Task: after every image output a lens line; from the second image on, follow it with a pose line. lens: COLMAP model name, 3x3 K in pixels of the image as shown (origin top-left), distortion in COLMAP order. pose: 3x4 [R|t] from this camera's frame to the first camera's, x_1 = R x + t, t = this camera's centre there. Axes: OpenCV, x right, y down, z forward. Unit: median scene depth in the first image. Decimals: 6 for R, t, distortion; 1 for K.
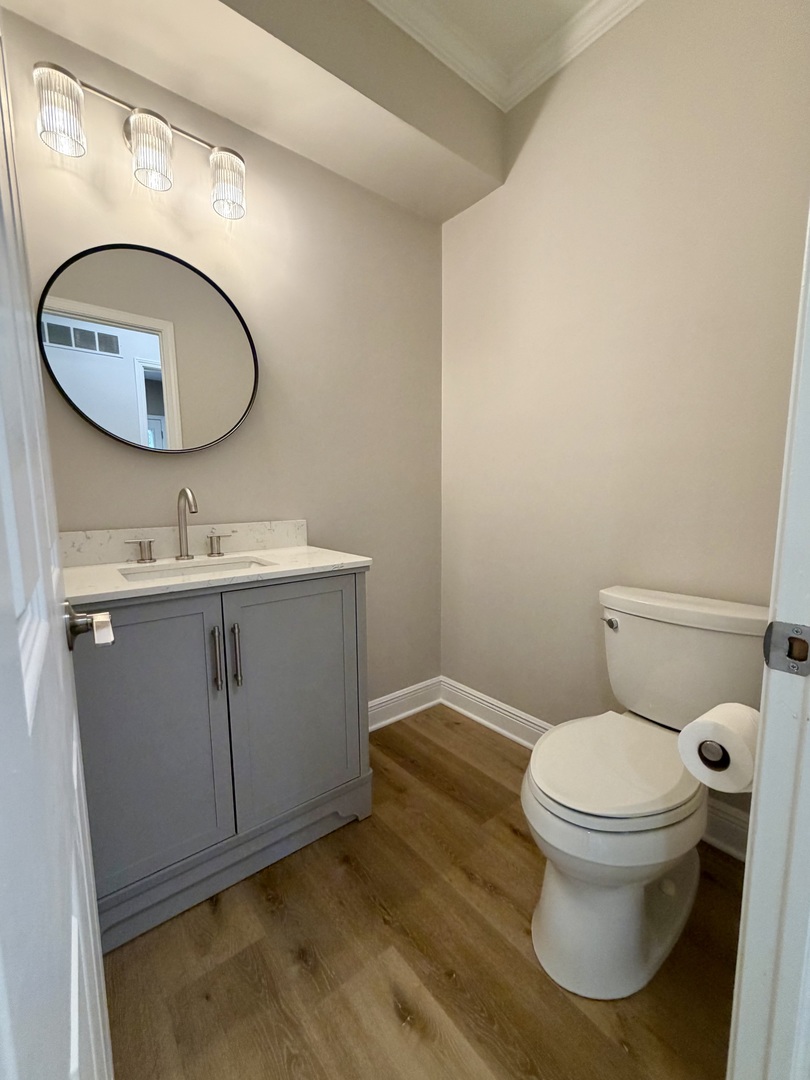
lens RADIAL K [[435.6, 0, 427.5], [0, 435.6, 543.9], [0, 0, 1]] dist [0.001948, 0.000792]
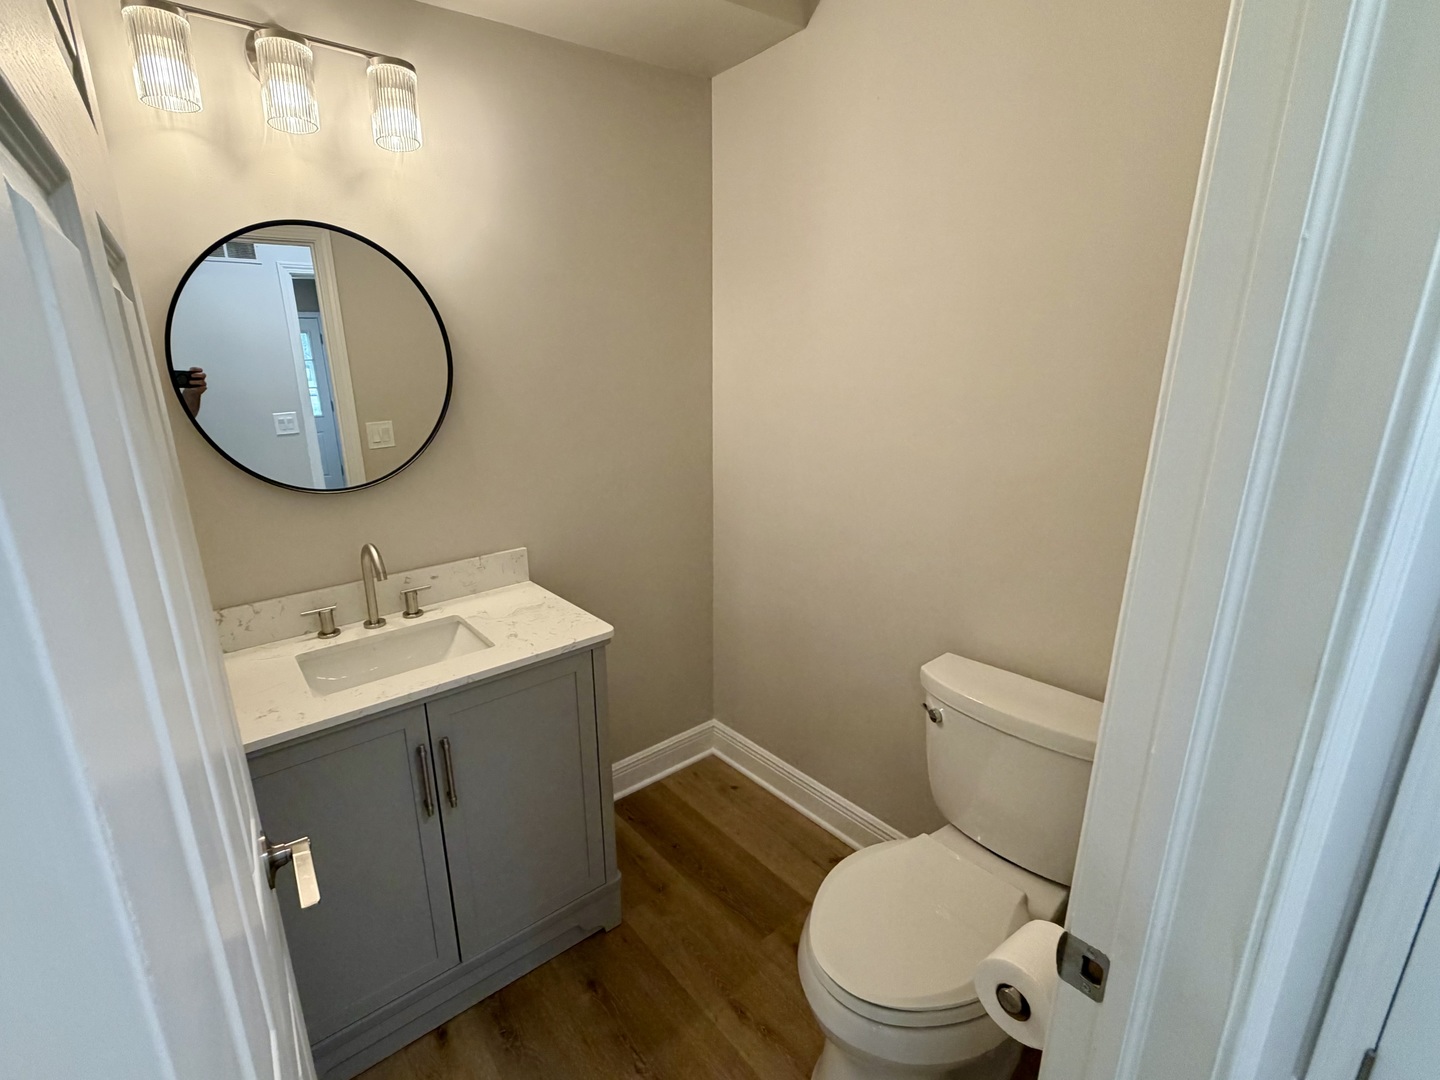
lens RADIAL K [[652.3, 0, 668.8], [0, 652.3, 482.3], [0, 0, 1]] dist [0.001640, 0.000105]
pose [[0.997735, -0.002954, -0.067209, 0.045227], [0.012370, 0.990056, 0.140127, -0.380554], [0.066126, -0.140641, 0.987850, -0.079855]]
